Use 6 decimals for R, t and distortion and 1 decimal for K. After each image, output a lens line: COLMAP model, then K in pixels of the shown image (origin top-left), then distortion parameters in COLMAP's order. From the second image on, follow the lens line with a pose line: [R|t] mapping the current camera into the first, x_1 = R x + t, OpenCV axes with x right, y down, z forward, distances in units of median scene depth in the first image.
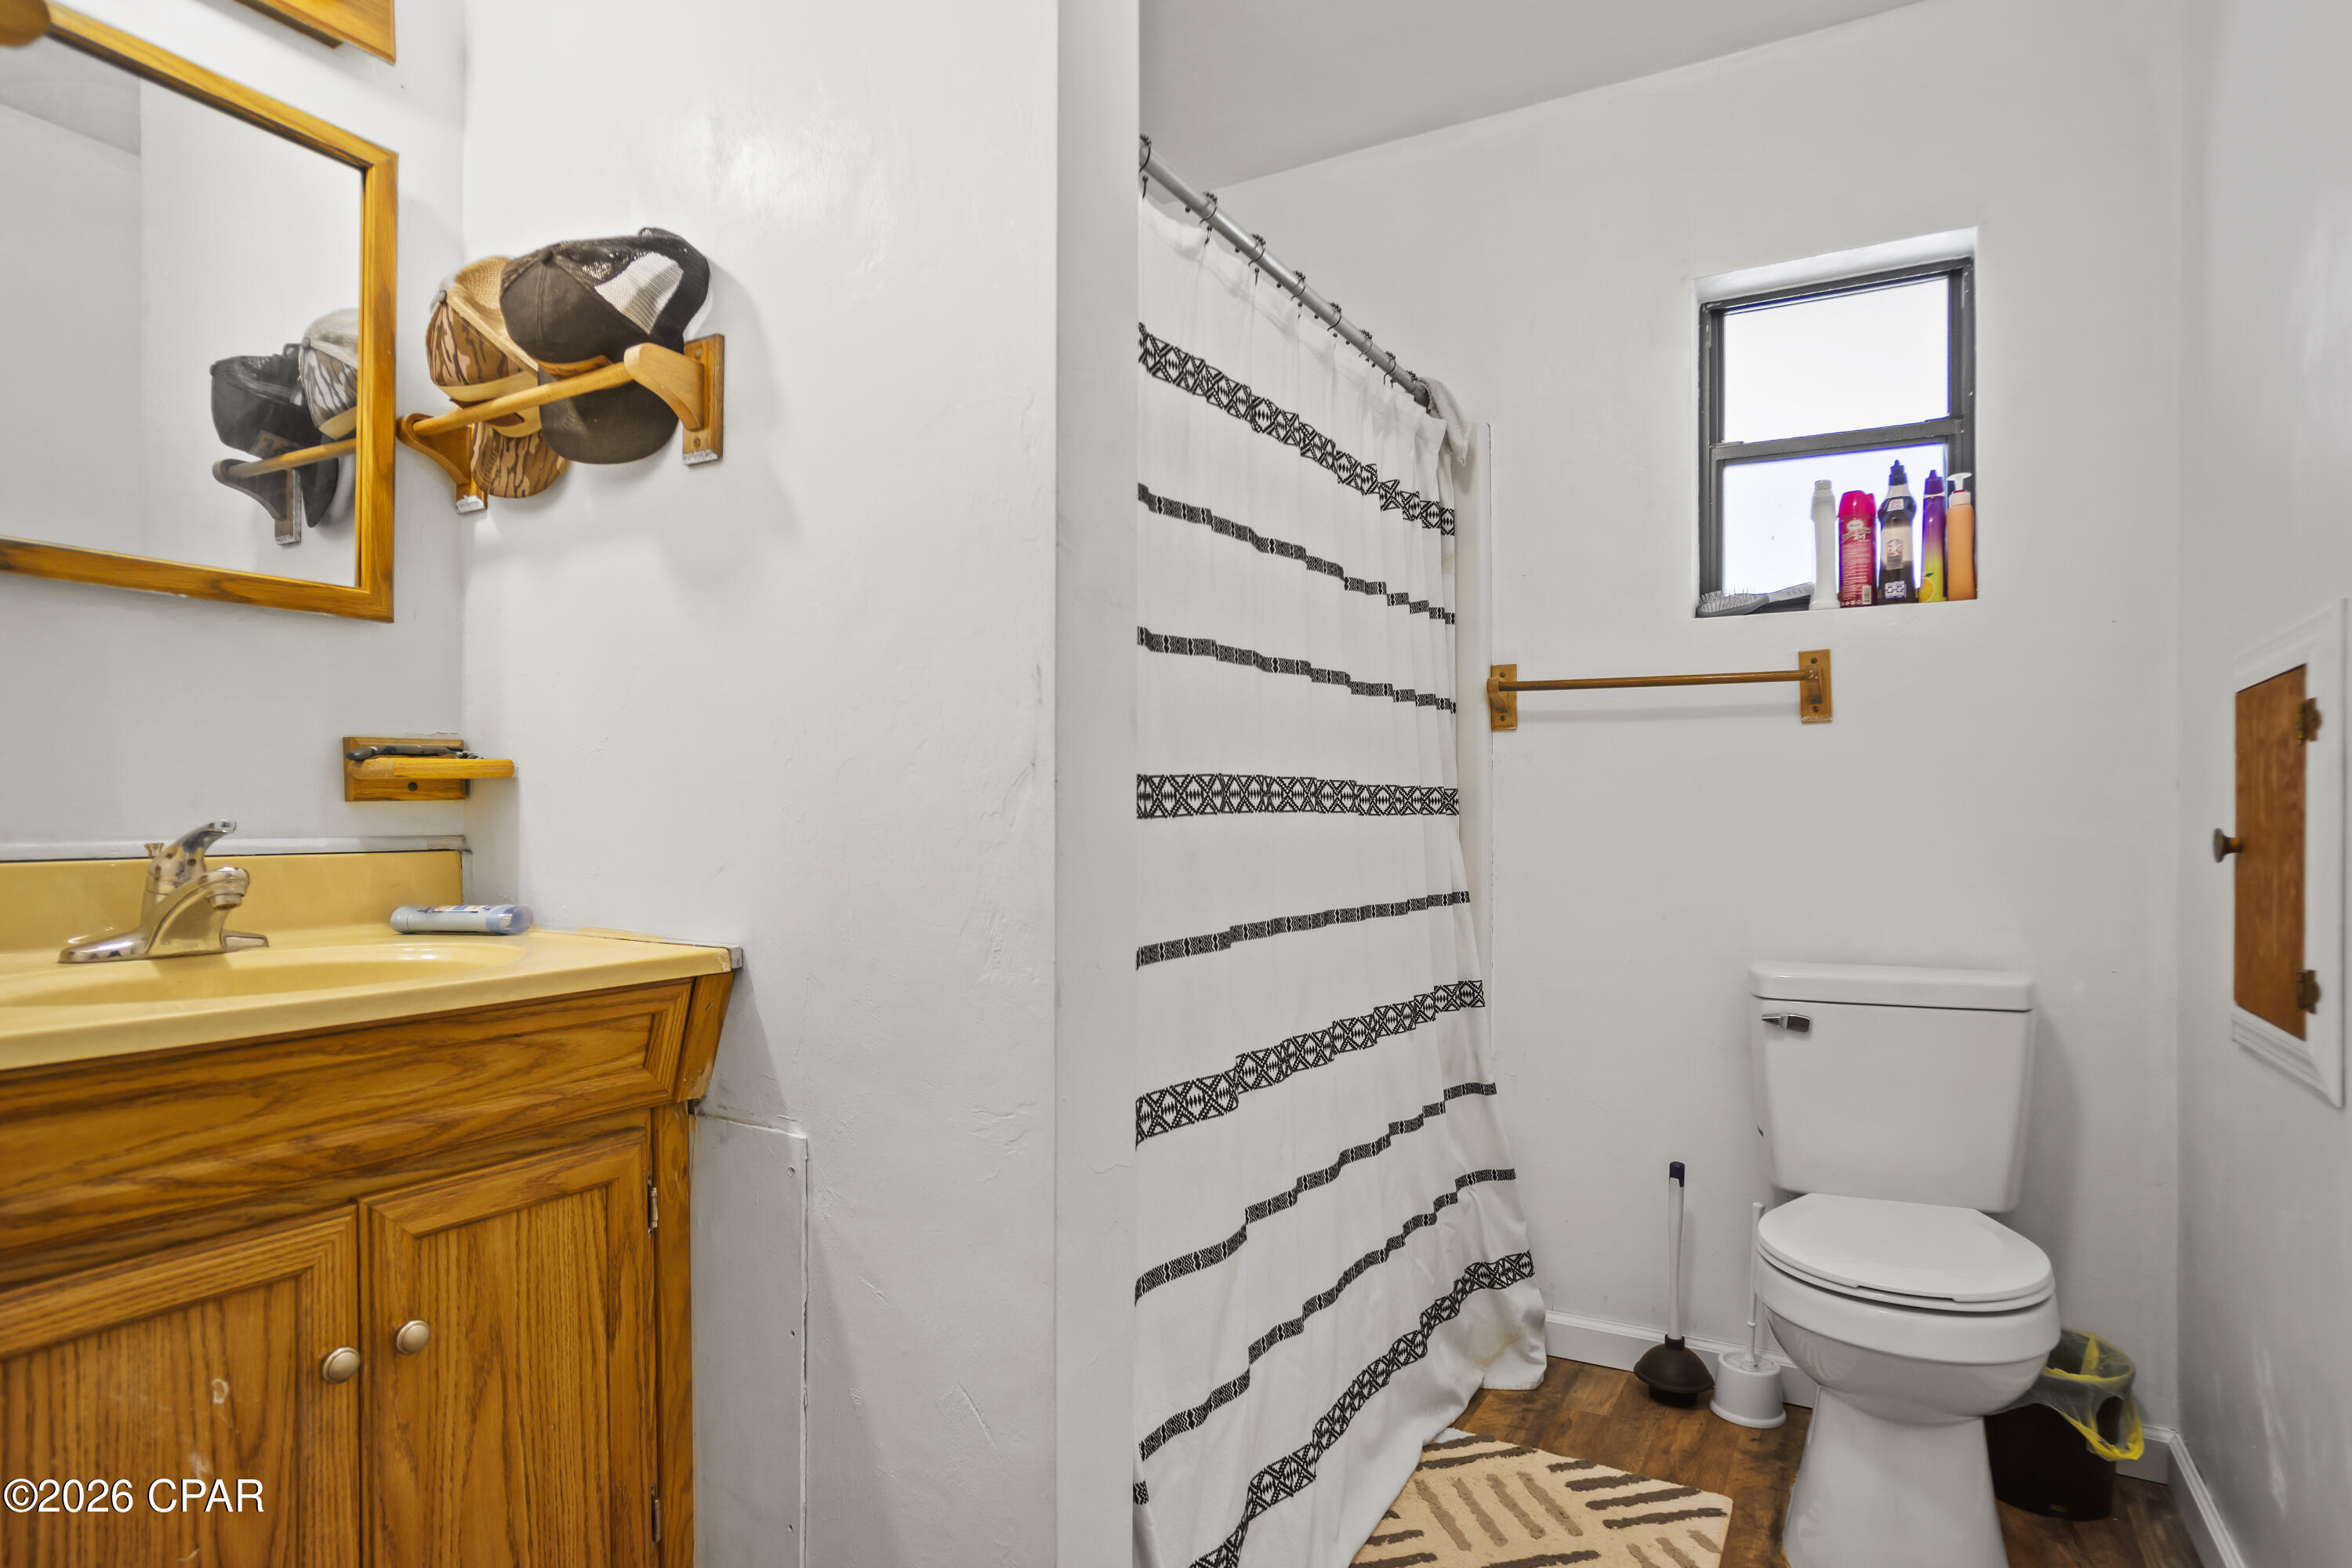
lens RADIAL K [[1300.2, 0, 1175.0], [0, 1300.2, 816.6], [0, 0, 1]] dist [-0.046631, 0.048396]
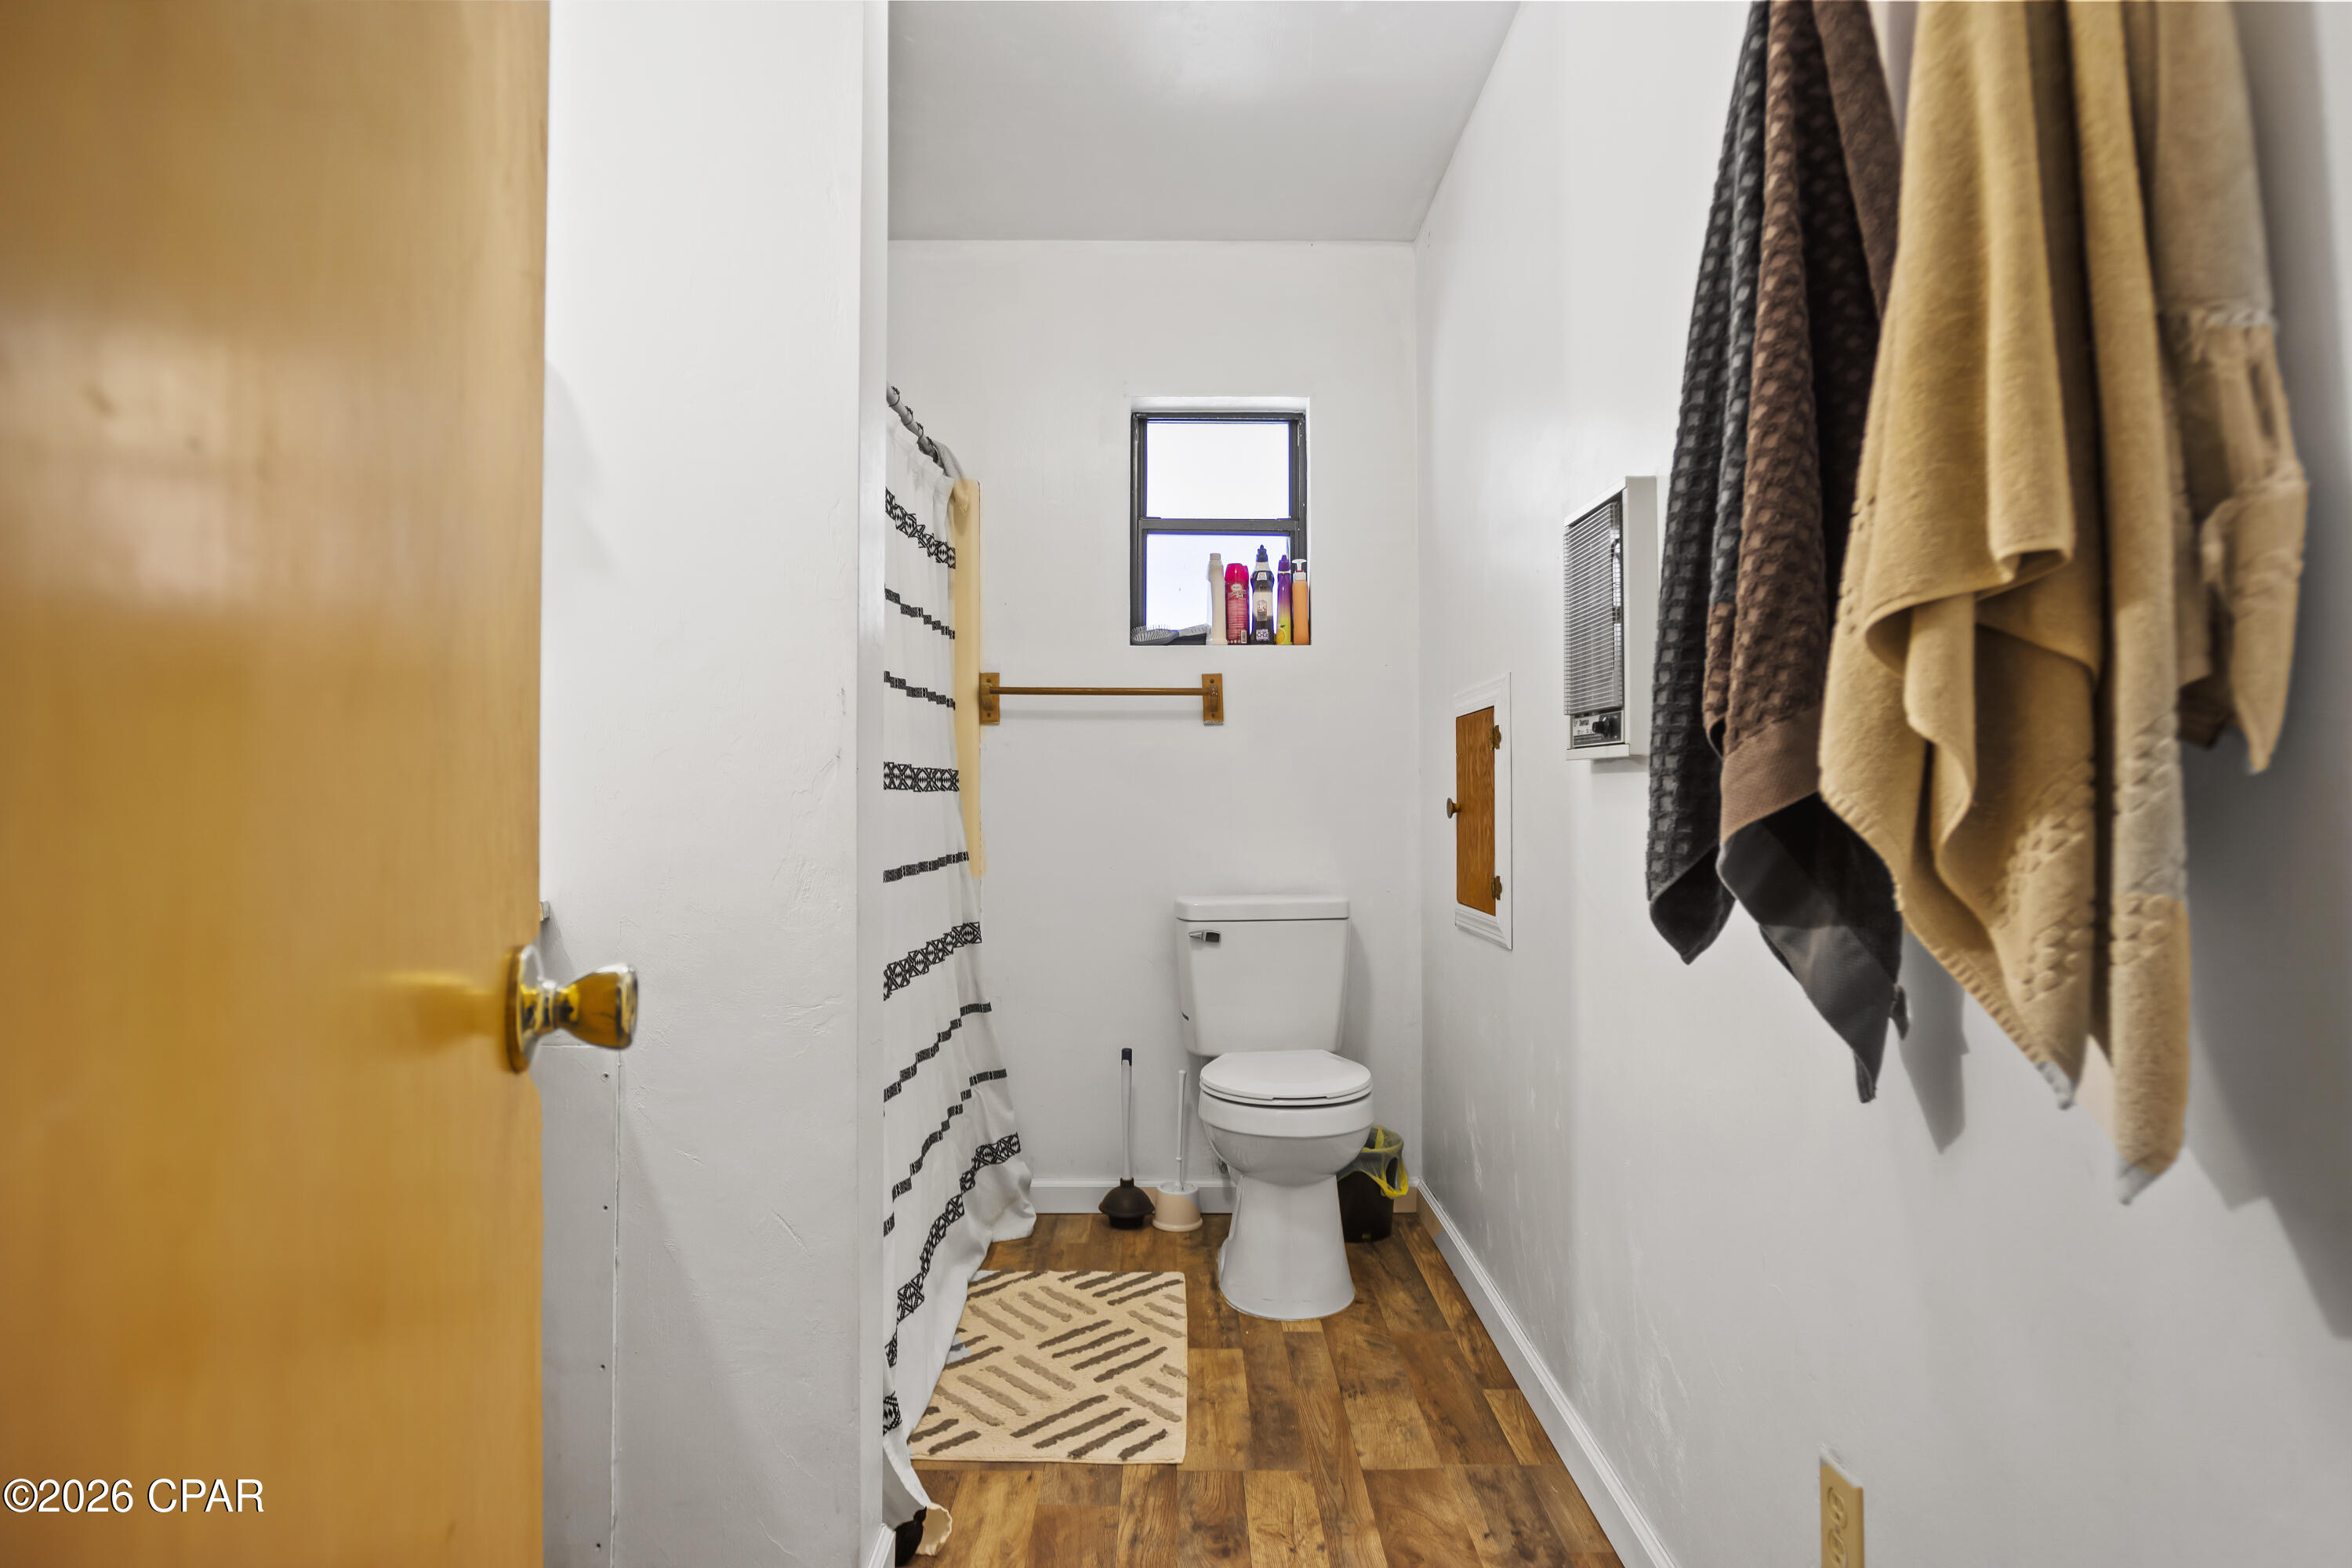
lens RADIAL K [[1251.8, 0, 1177.5], [0, 1251.8, 764.8], [0, 0, 1]] dist [0.002893, 0.000305]
pose [[0.871417, 0.007185, 0.490491, -0.218556], [0.003603, 0.999772, -0.021047, -0.000885], [-0.490530, 0.020108, 0.871192, -0.182174]]
